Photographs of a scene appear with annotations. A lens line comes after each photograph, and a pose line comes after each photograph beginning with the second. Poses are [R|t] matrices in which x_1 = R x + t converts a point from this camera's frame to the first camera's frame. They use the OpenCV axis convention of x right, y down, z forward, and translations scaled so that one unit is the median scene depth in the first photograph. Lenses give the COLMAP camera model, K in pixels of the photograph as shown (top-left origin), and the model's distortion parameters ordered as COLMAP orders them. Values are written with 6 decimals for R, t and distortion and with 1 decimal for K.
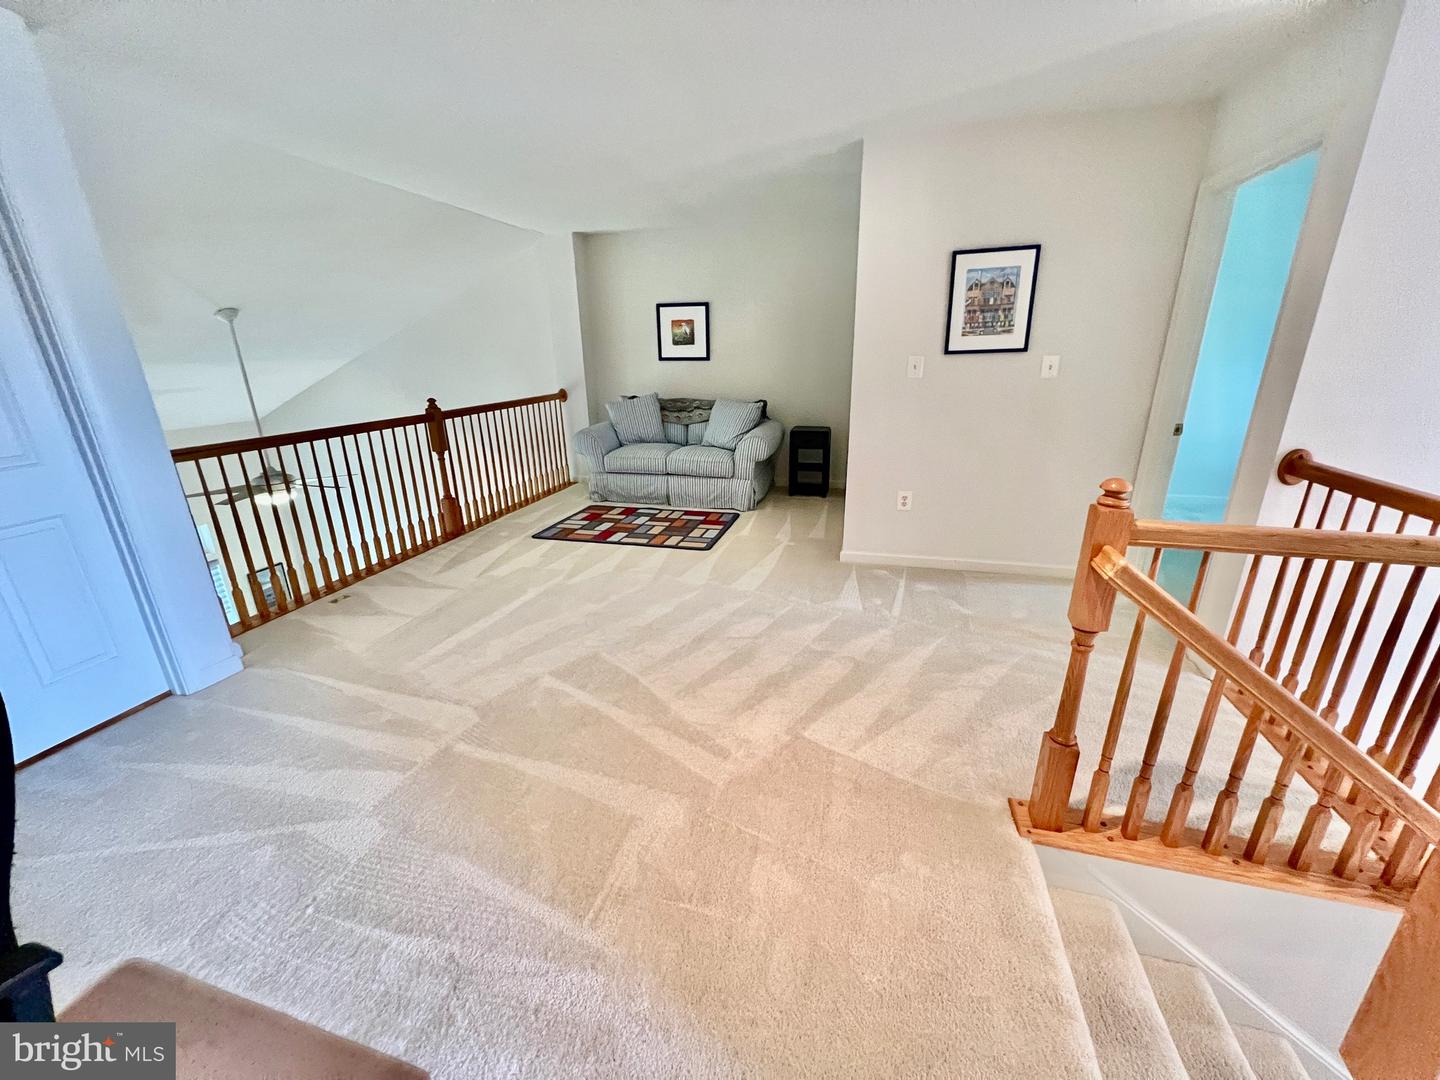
lens RADIAL K [[580.3, 0, 720.0], [0, 580.3, 540.0], [0, 0, 1]] dist [-0.002007, -0.000255]
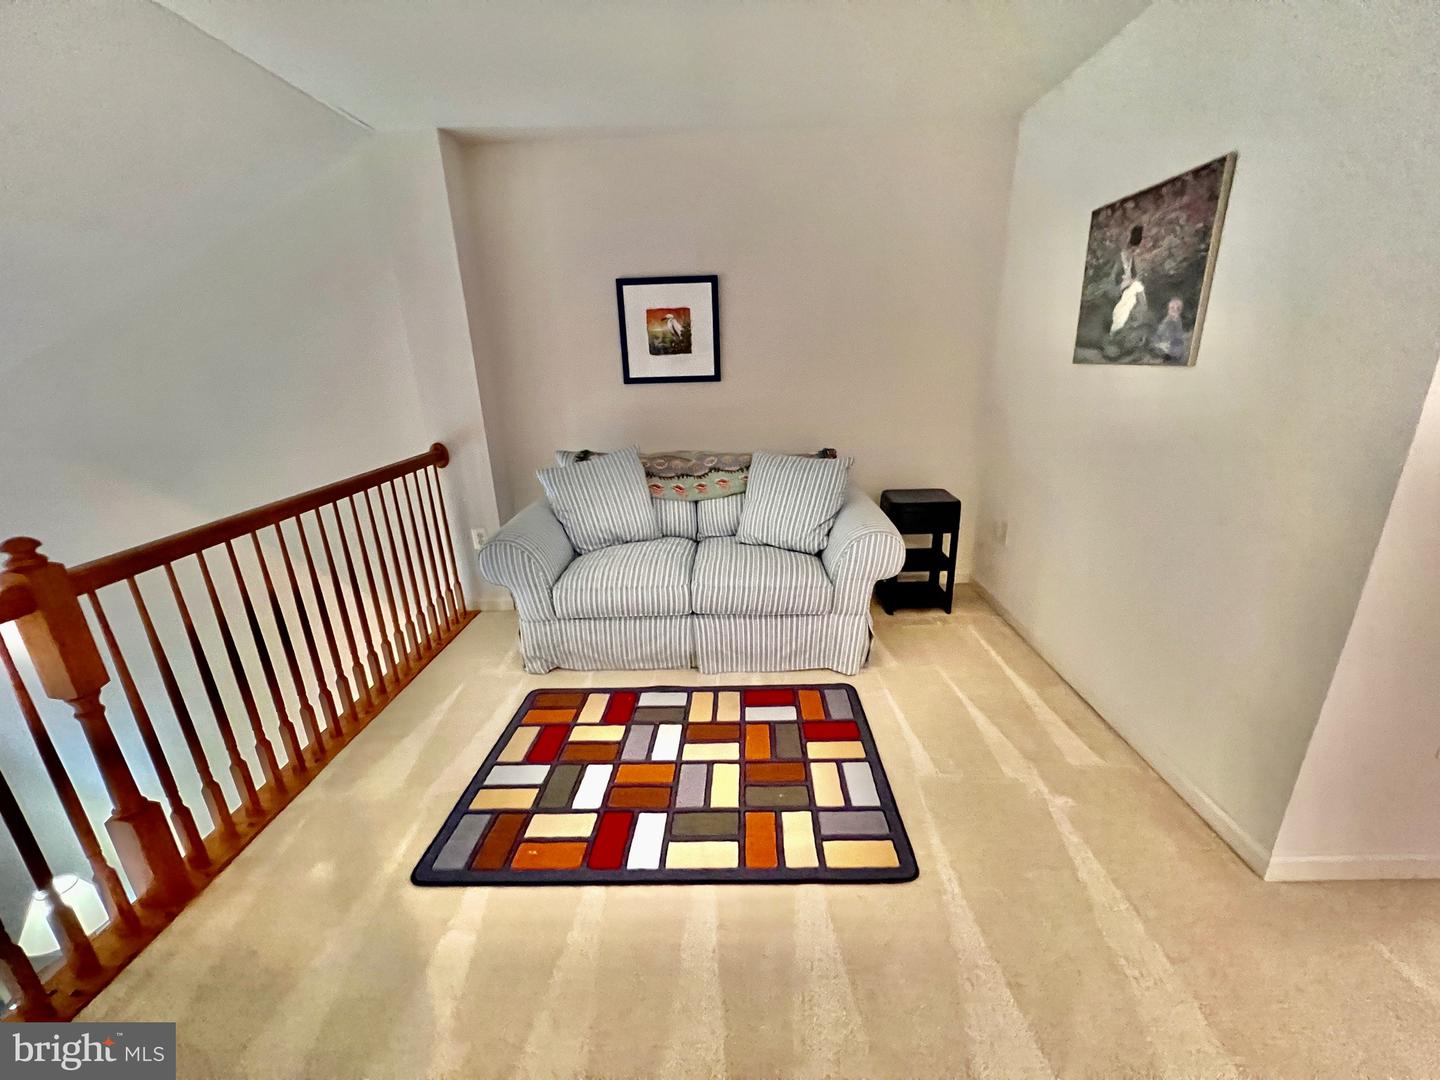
lens RADIAL K [[580.3, 0, 720.0], [0, 580.3, 540.0], [0, 0, 1]] dist [-0.002007, -0.000255]
pose [[0.973960, -0.087964, 0.208958, -0.166463], [0.092301, 0.995670, -0.011076, -0.170769], [-0.207079, 0.030075, 0.977862, 0.519017]]
